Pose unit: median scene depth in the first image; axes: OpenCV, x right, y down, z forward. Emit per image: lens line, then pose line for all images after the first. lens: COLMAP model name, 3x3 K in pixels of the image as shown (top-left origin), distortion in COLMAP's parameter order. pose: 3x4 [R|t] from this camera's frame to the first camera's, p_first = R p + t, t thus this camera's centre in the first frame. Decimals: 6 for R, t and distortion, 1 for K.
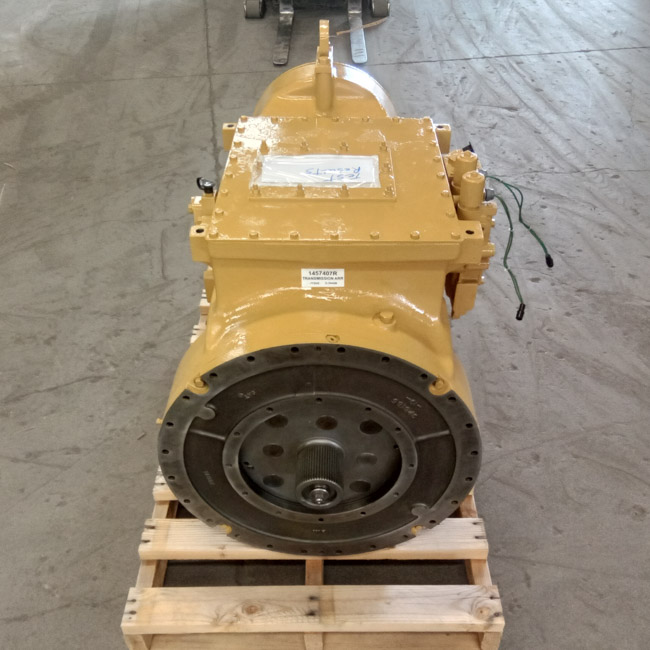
lens RADIAL K [[677.3, 0, 334.7], [0, 677.3, 337.3], [0, 0, 1]] dist [0.081505, -0.125364]
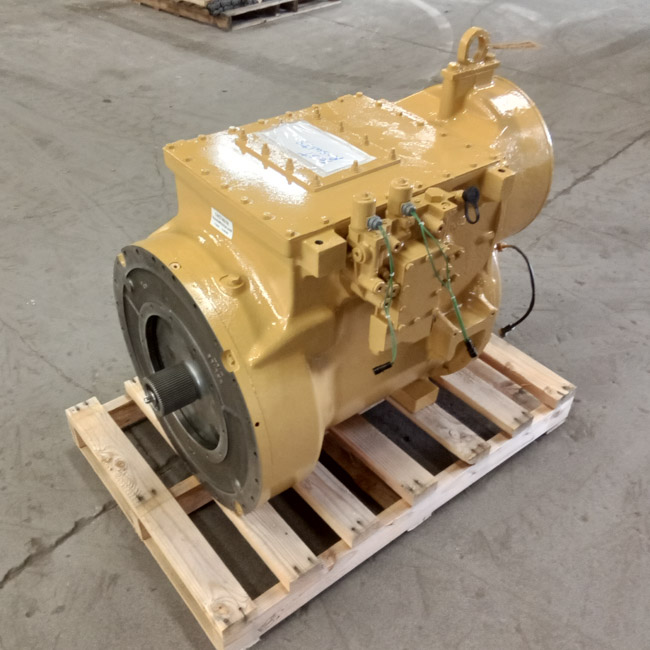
lens RADIAL K [[693.4, 0, 312.7], [0, 693.4, 344.4], [0, 0, 1]] dist [0.036951, -0.042160]
pose [[0.611771, 0.512600, -0.602476, 0.488683], [-0.516387, 0.835751, 0.186722, -0.121468], [0.599234, 0.196880, 0.775988, 0.151628]]
